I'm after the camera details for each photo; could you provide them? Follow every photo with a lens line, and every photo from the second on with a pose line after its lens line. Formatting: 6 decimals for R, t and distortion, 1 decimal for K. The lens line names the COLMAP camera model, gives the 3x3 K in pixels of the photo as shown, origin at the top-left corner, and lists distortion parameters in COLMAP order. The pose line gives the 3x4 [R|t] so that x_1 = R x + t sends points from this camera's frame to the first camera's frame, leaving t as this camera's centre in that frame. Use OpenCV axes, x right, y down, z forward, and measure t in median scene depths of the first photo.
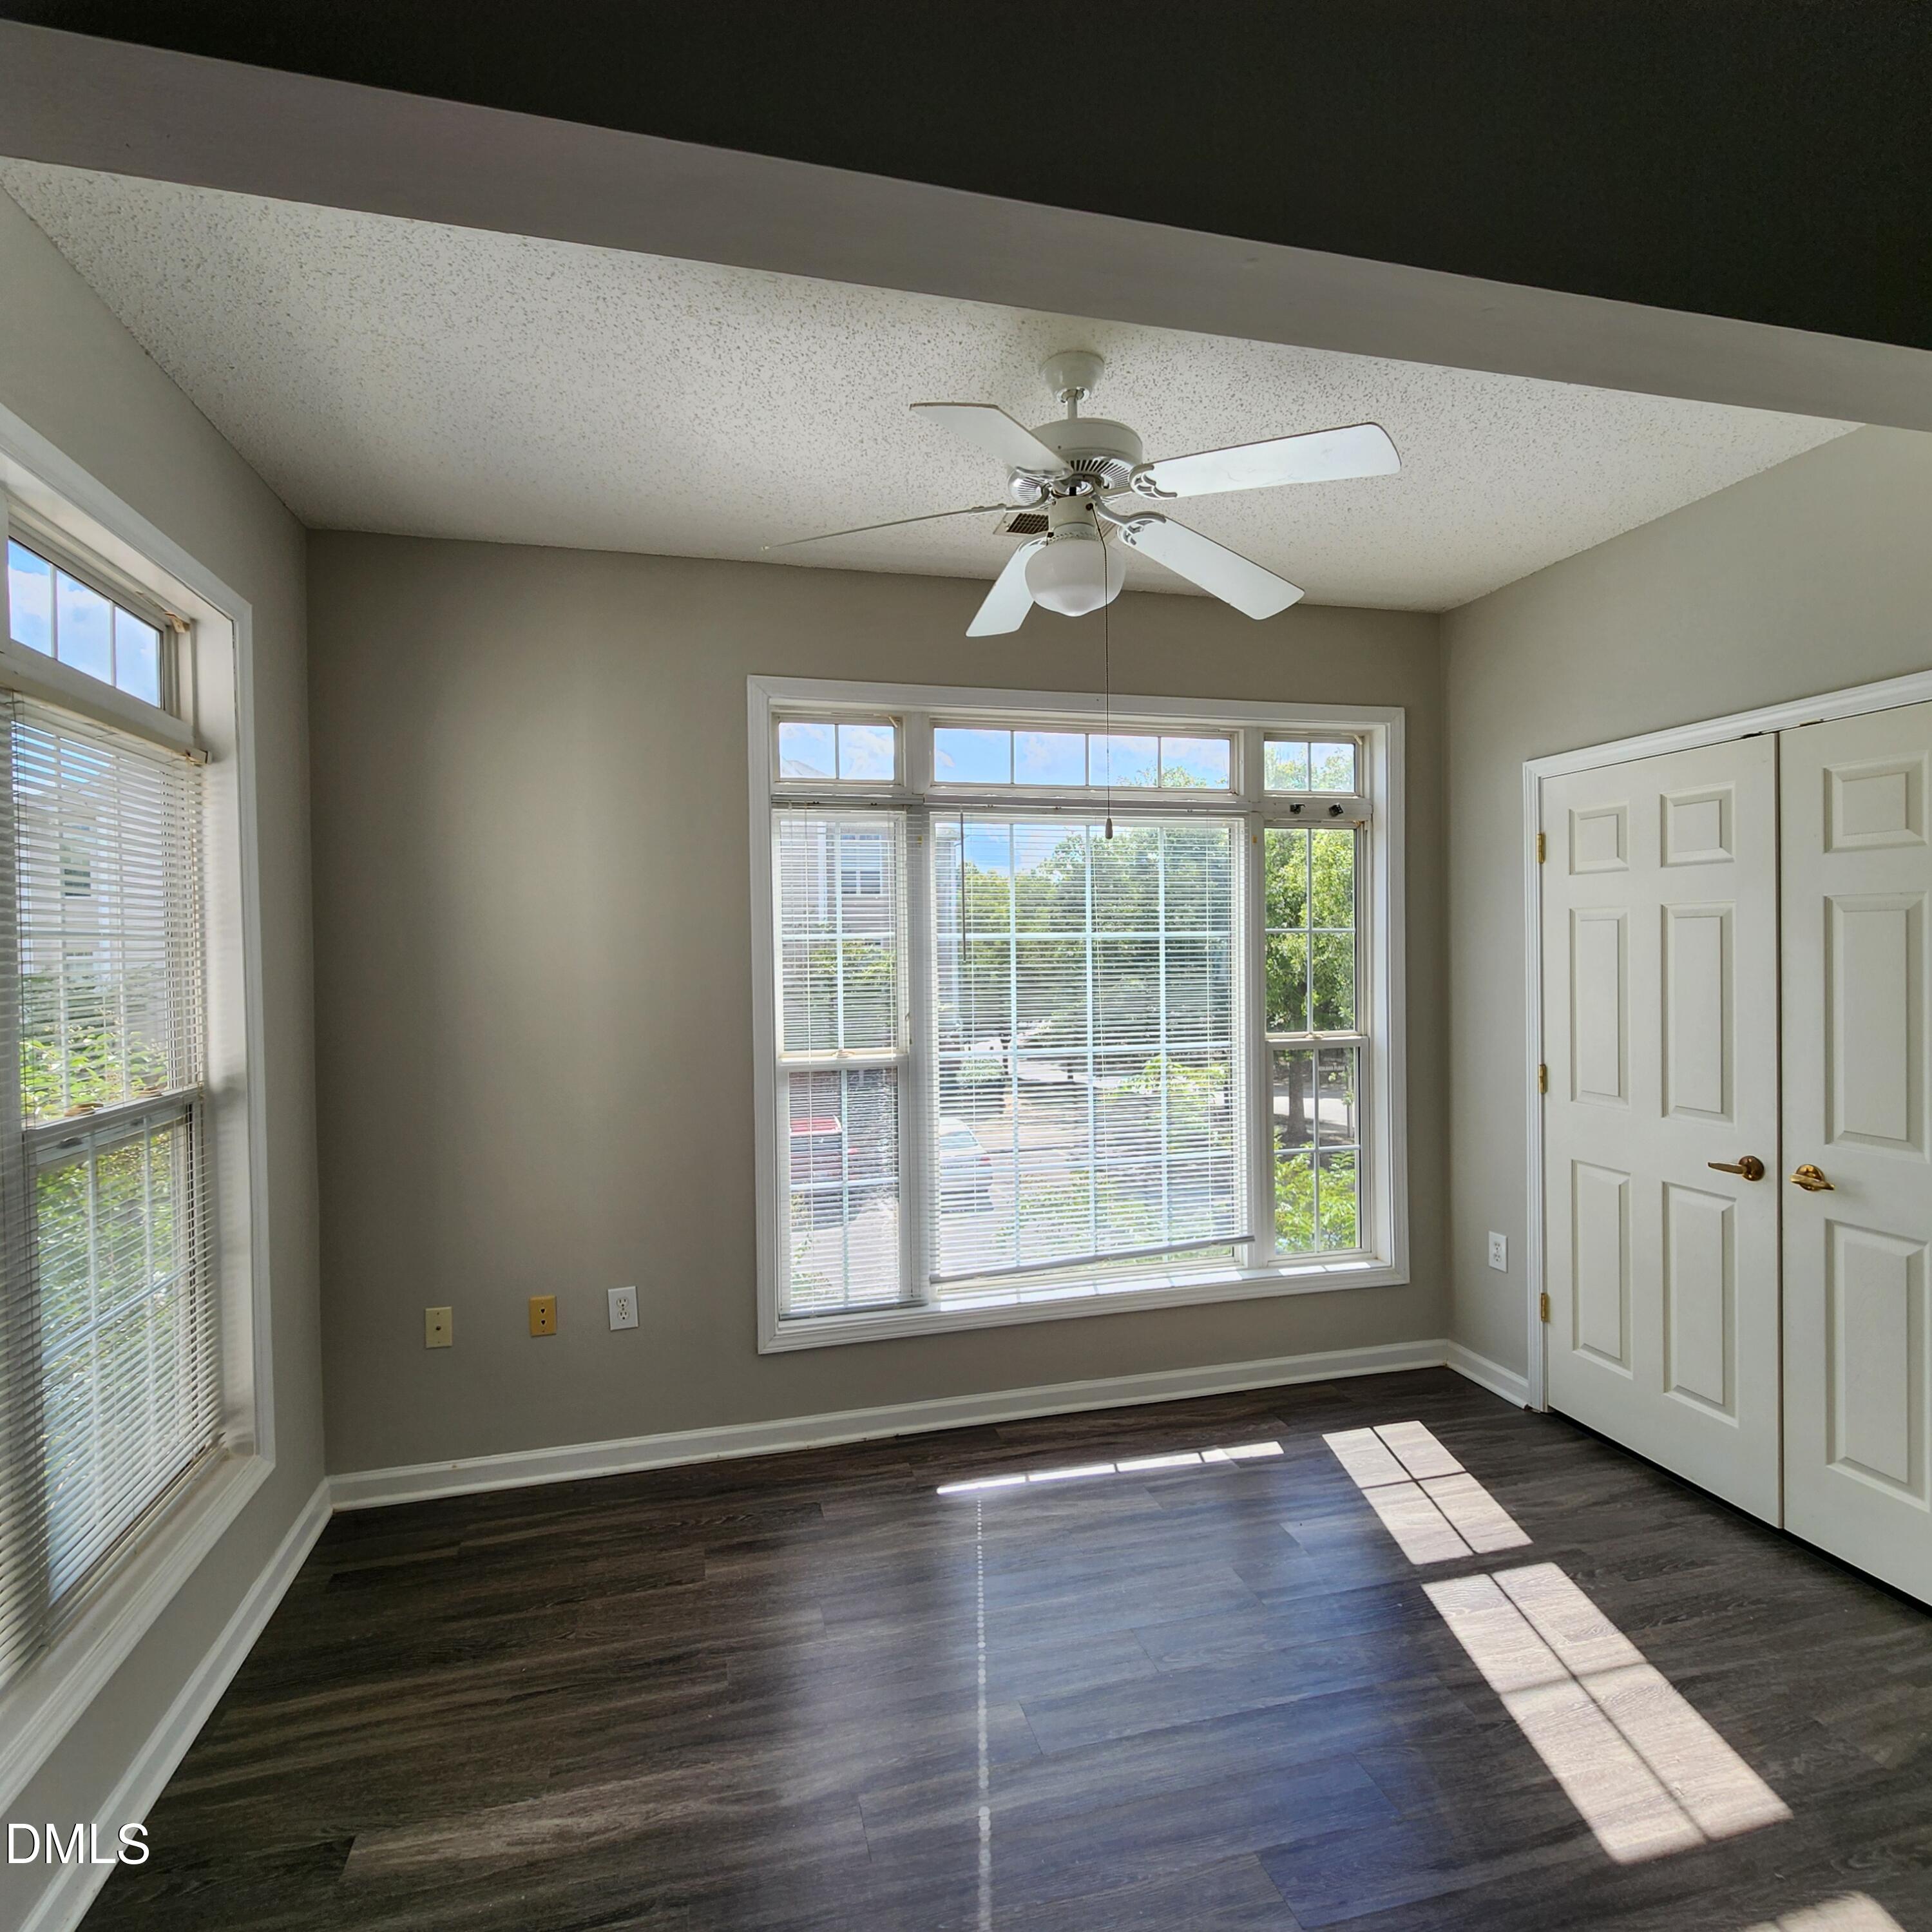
lens RADIAL K [[1057.6, 0, 961.3], [0, 1057.6, 963.9], [0, 0, 1]] dist [0.003895, -0.000640]
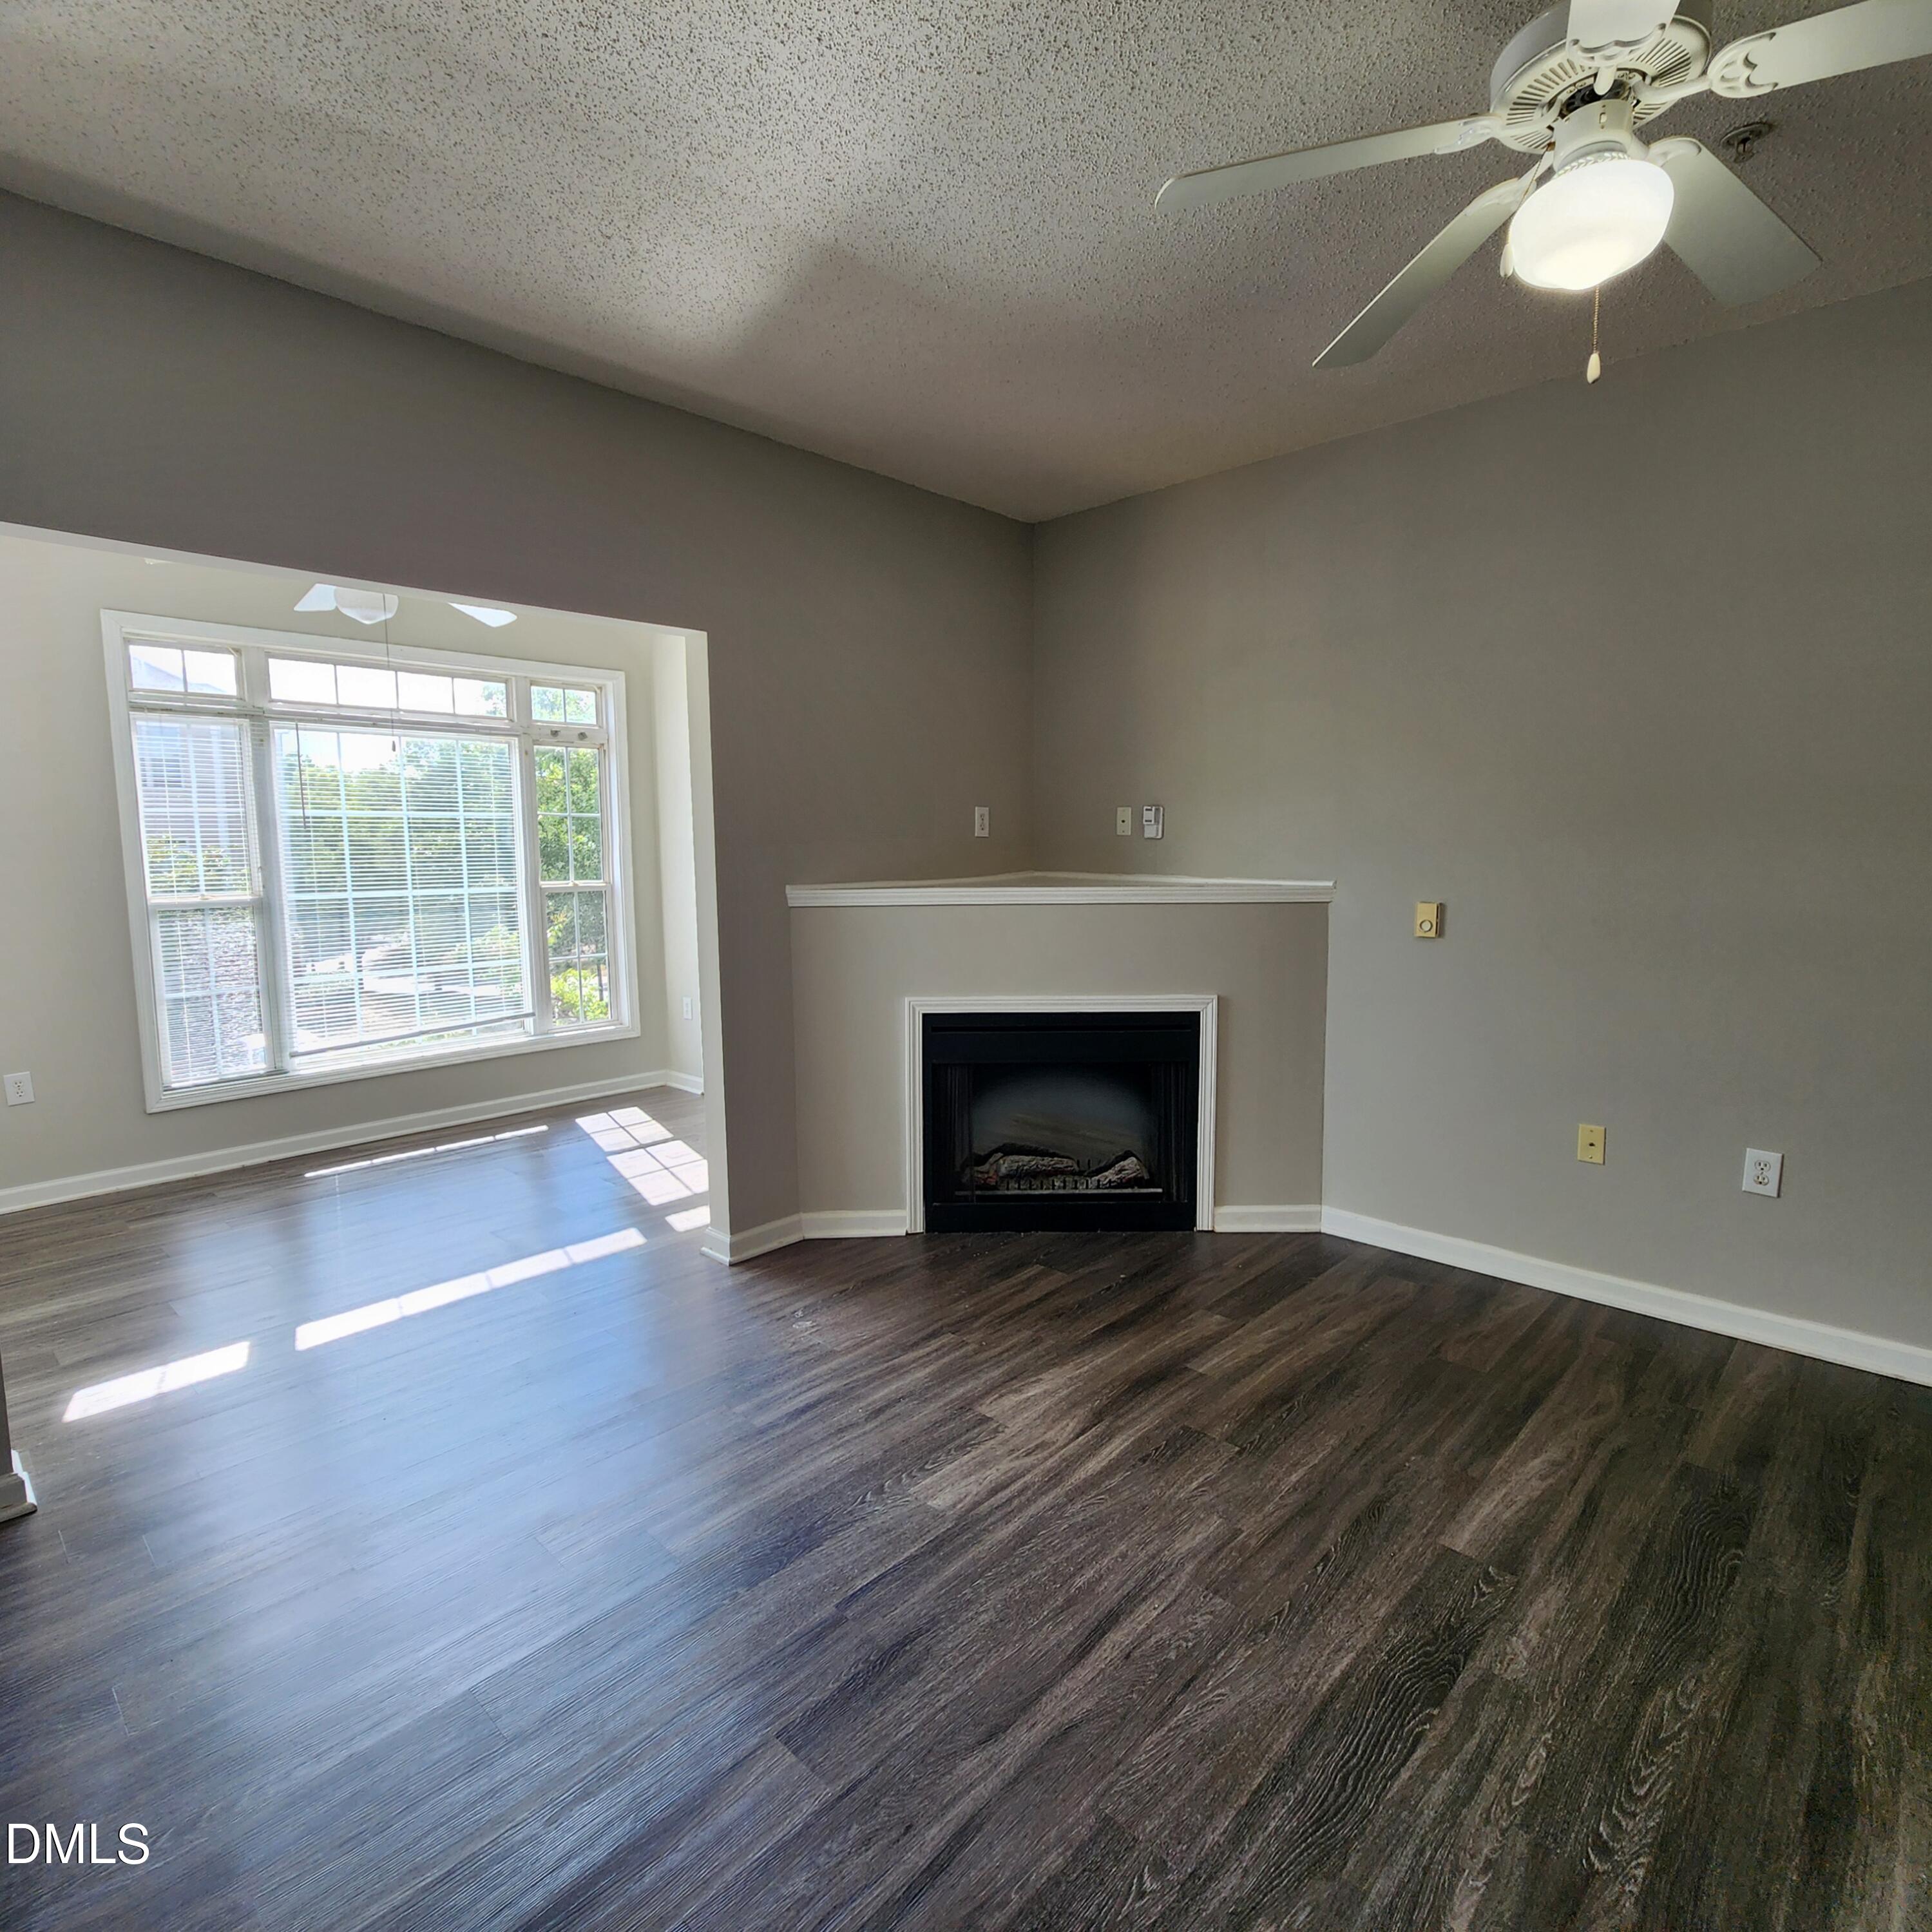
lens RADIAL K [[1057.6, 0, 956.4], [0, 1057.6, 959.2], [0, 0, 1]] dist [0.003895, -0.000640]
pose [[0.849205, -0.052099, 0.525488, -0.011720], [0.006039, 0.996014, 0.088989, 0.054116], [-0.528029, -0.072397, 0.846135, -0.736757]]
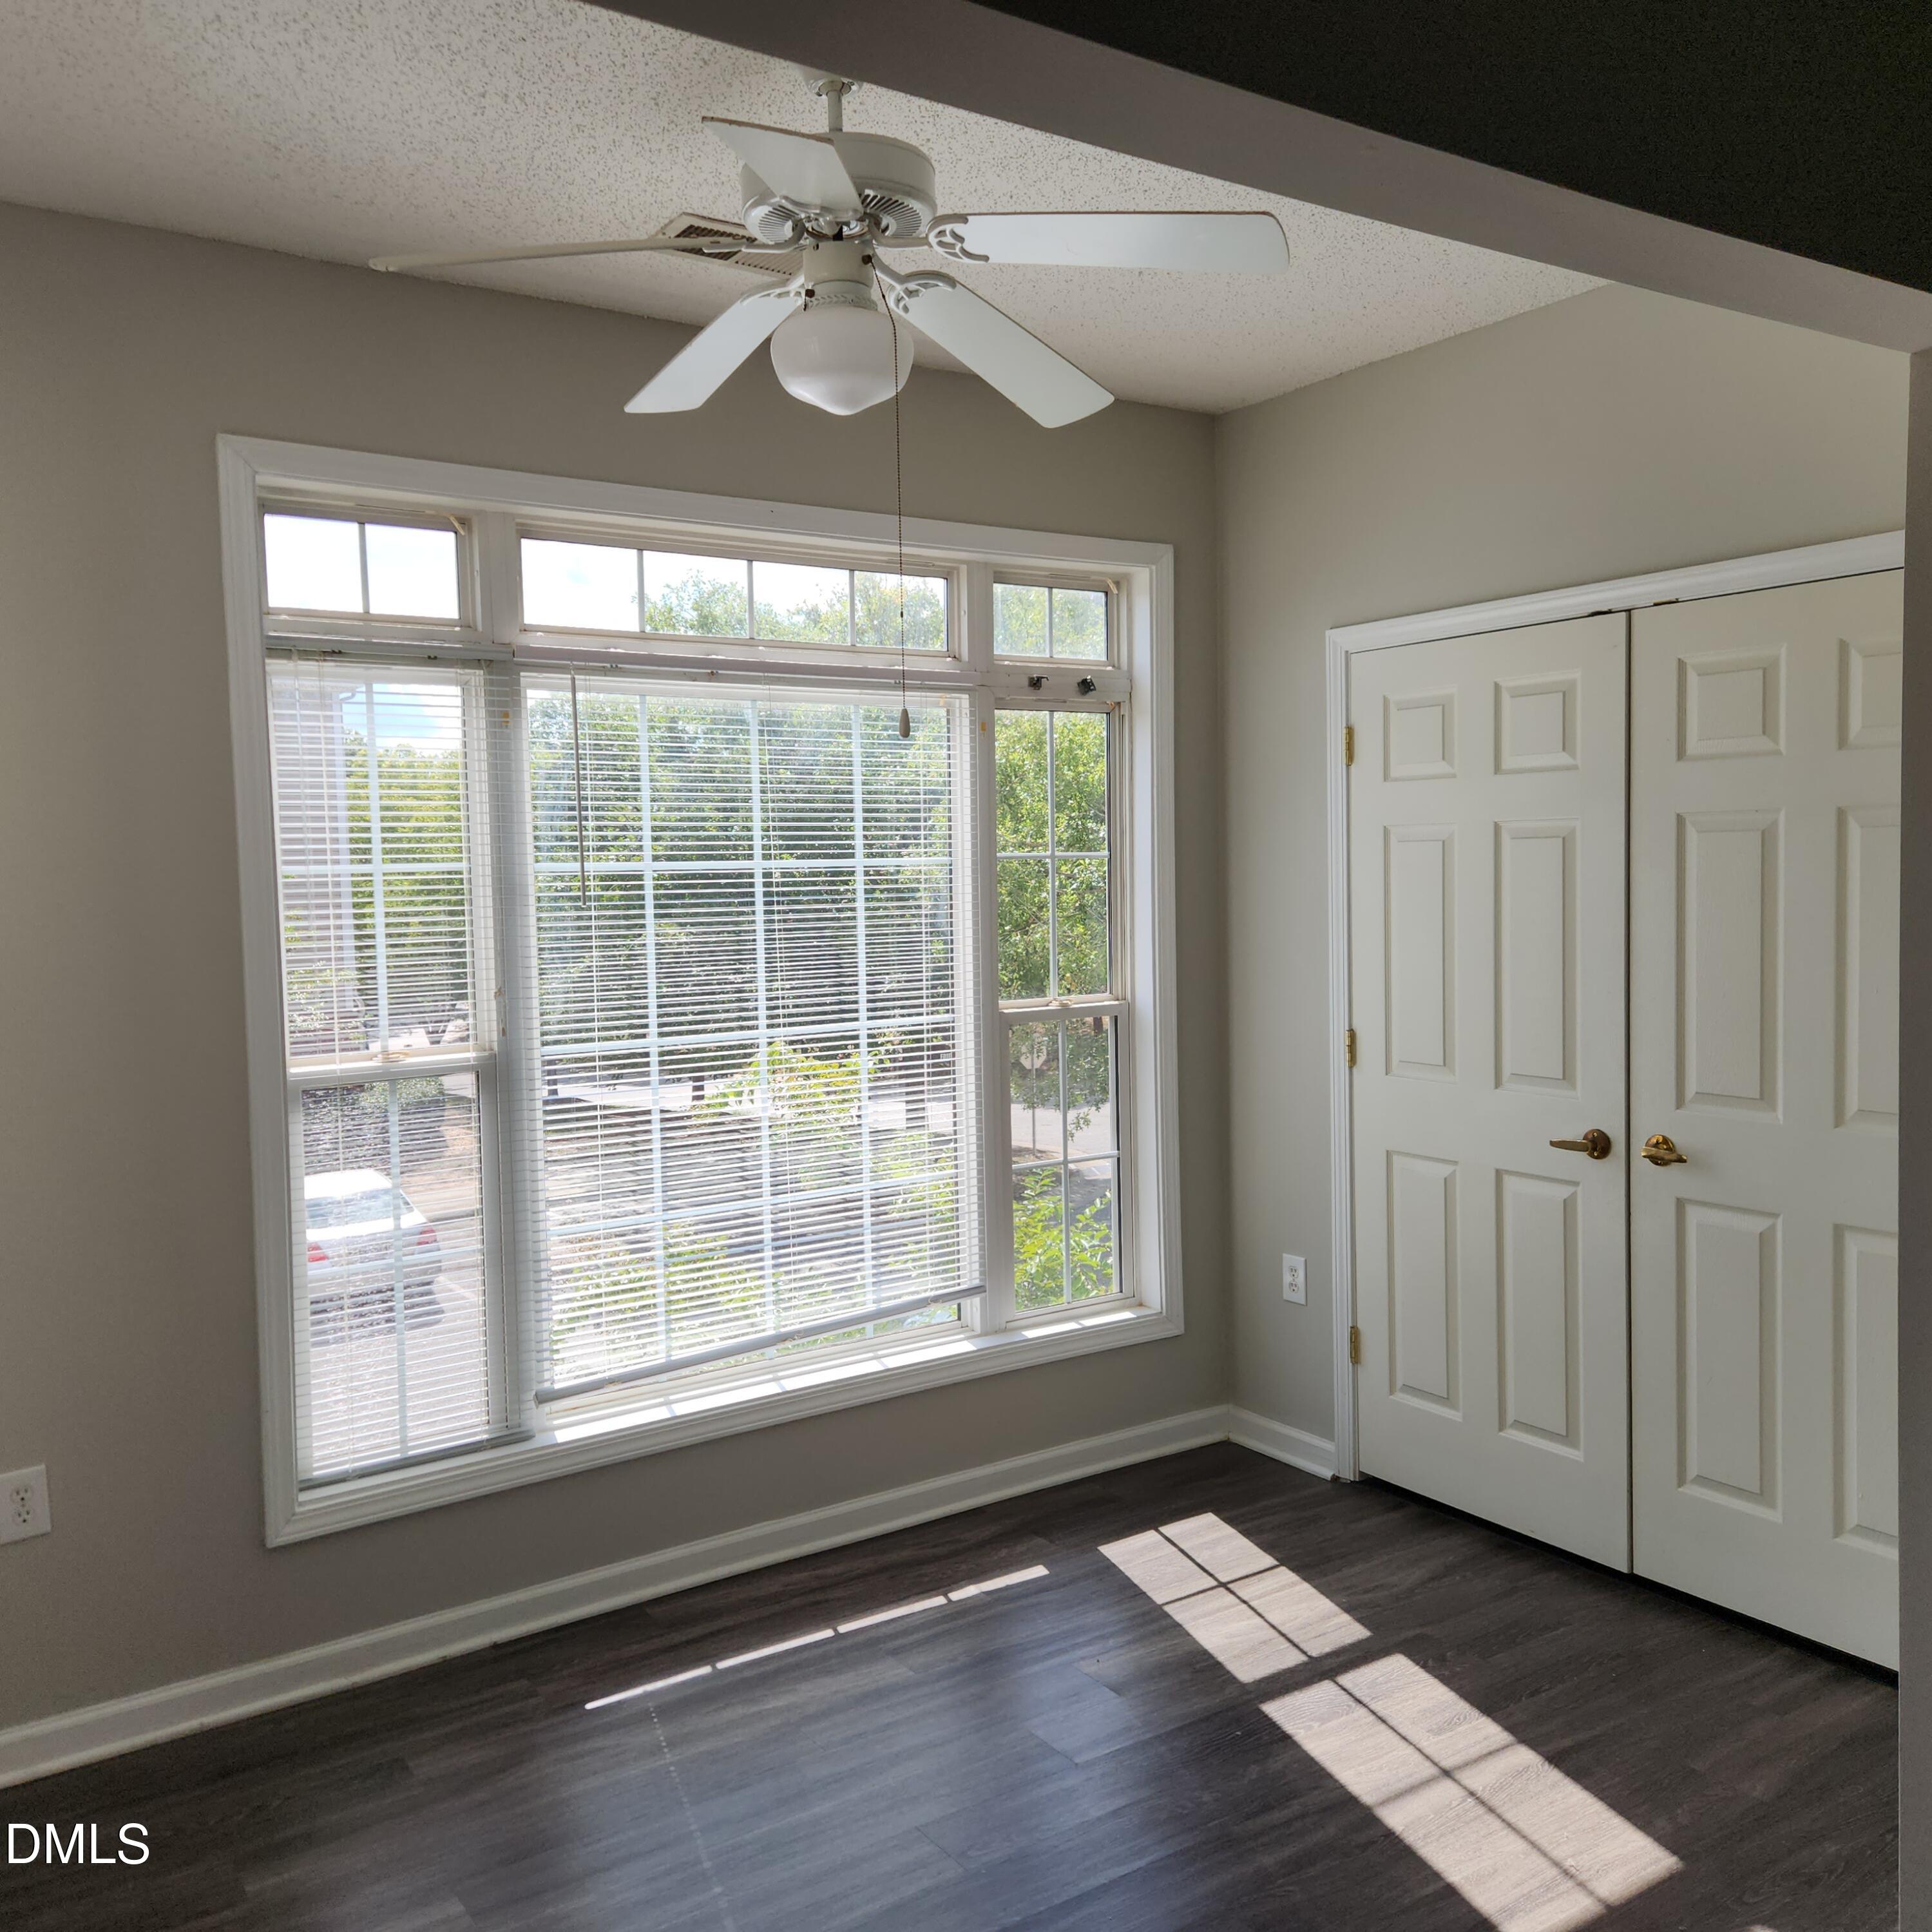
lens RADIAL K [[1724.6, 0, 952.4], [0, 1724.6, 968.5], [0, 0, 1]] dist [0.074988, -0.046684]
pose [[0.941475, -0.027226, 0.335981, -0.154785], [0.014196, 0.999051, 0.041177, -0.005061], [-0.336783, -0.033998, 0.940968, -0.086818]]
